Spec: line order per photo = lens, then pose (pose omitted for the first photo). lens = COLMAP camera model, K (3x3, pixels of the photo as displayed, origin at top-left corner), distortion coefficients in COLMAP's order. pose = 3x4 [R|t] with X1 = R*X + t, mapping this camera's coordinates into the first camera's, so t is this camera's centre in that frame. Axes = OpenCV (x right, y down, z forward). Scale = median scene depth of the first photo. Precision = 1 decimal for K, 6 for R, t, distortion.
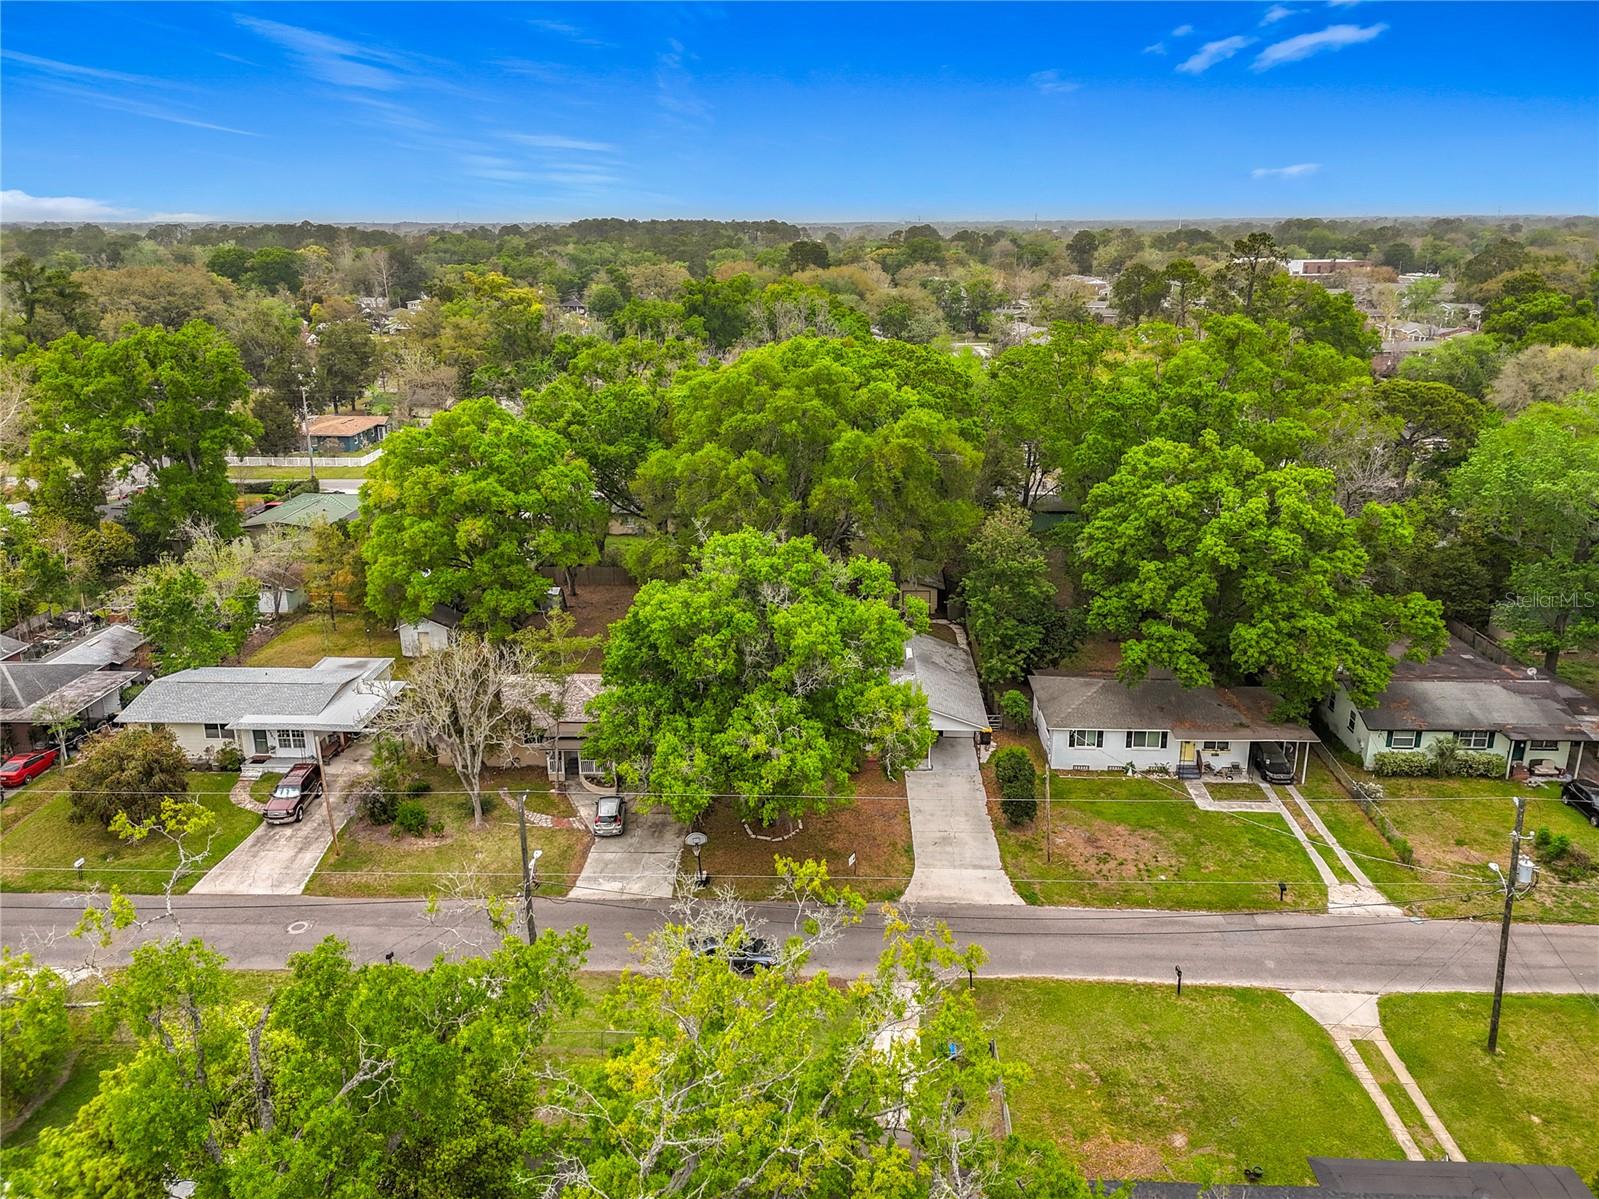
lens RADIAL K [[1223.0, 0, 800.4], [0, 1223.0, 515.7], [0, 0, 1]] dist [0.050670, -0.037451]
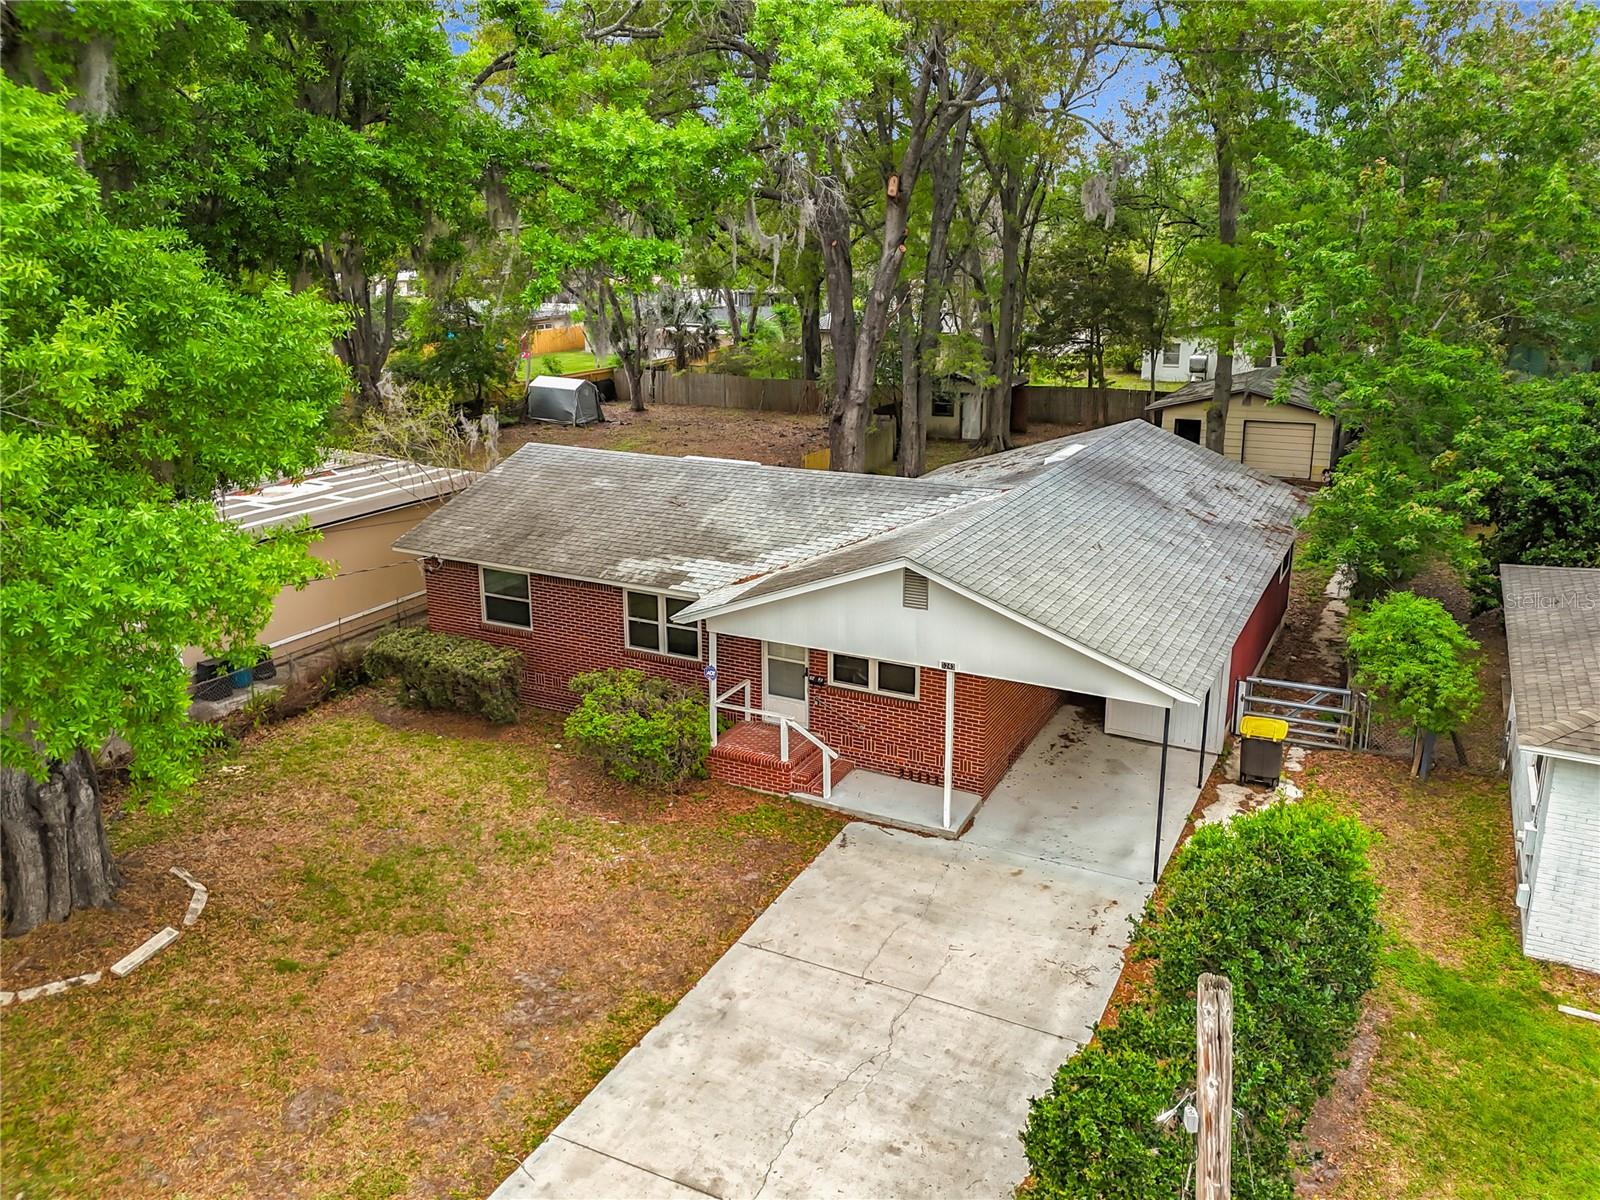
lens RADIAL K [[1207.8, 0, 803.7], [0, 1207.8, 548.4], [0, 0, 1]] dist [0.041514, -0.028874]
pose [[0.901872, 0.103774, -0.419355, 0.179430], [-0.097029, 0.994577, 0.037446, 0.147184], [0.420966, 0.006918, 0.907050, 0.785487]]
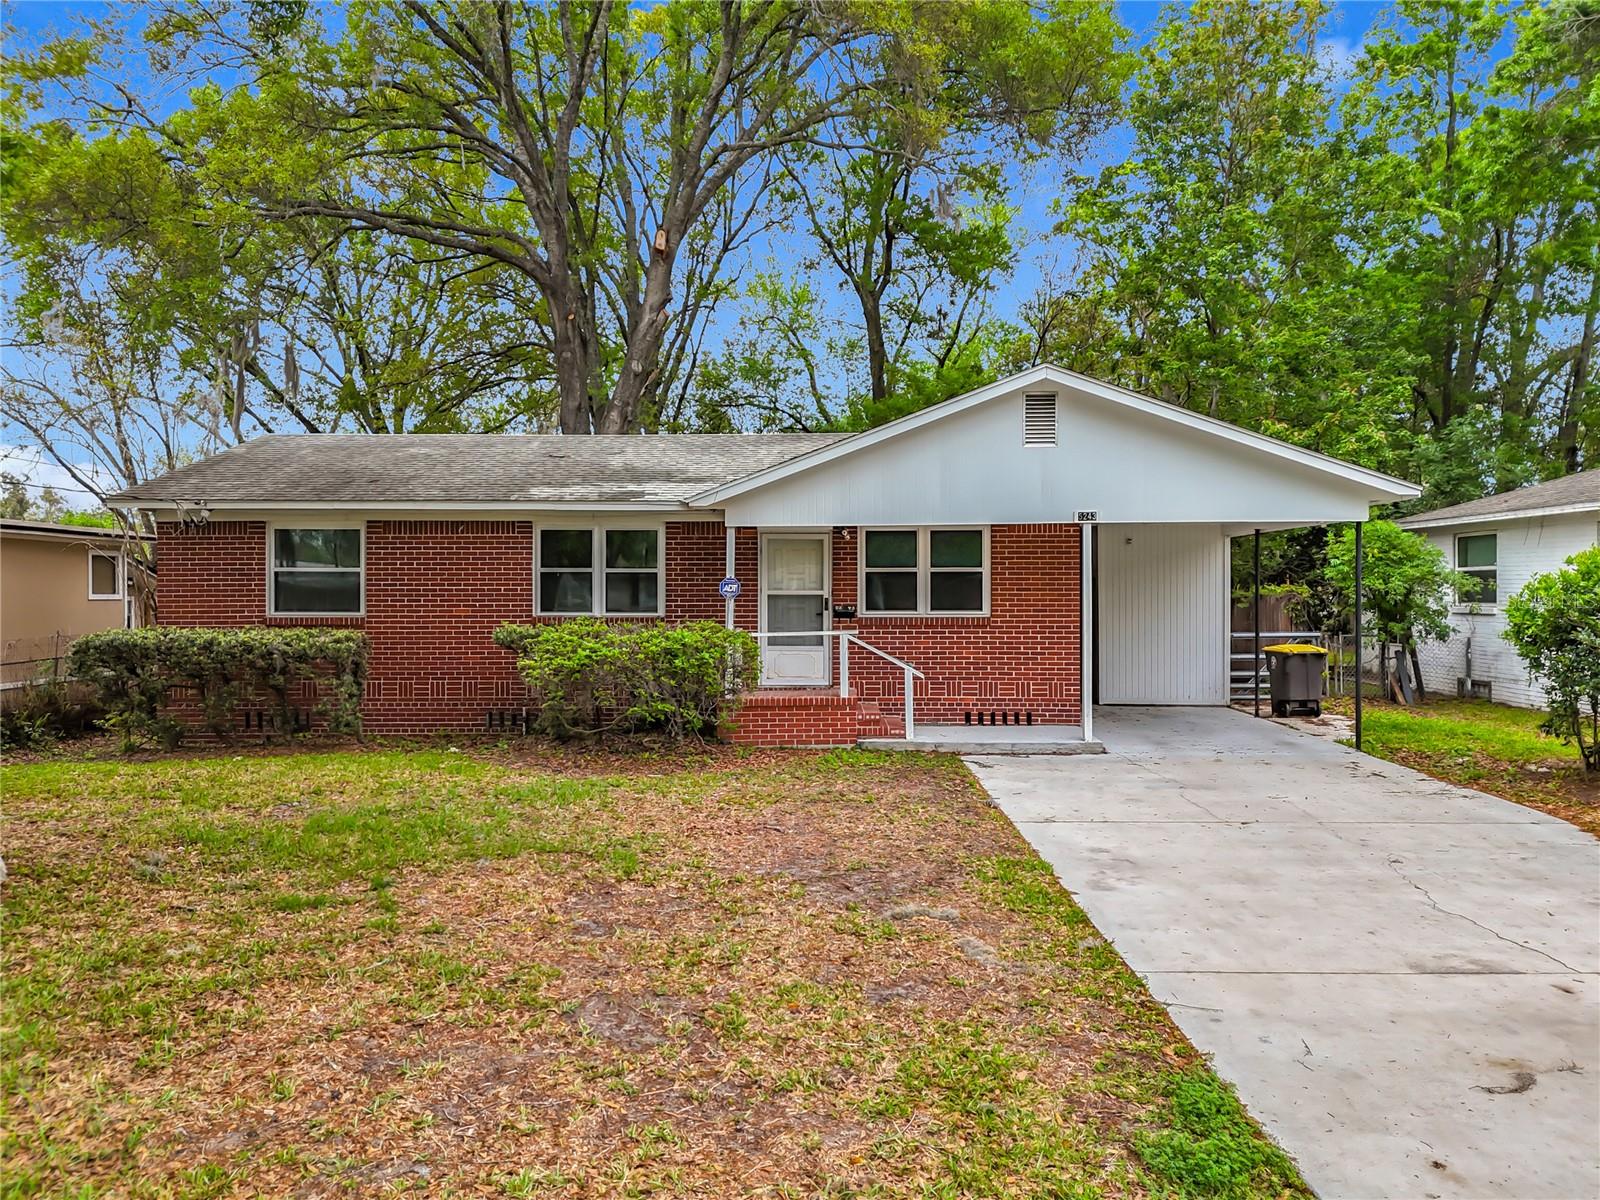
lens RADIAL K [[1180.9, 0, 800.0], [0, 1180.9, 600.0], [0, 0, 1]] dist [0.046240, -0.034023]
pose [[0.999903, 0.000645, 0.013896, 0.059658], [0.002624, 0.972258, -0.233895, 0.232570], [-0.013661, 0.233908, 0.972163, 0.838569]]
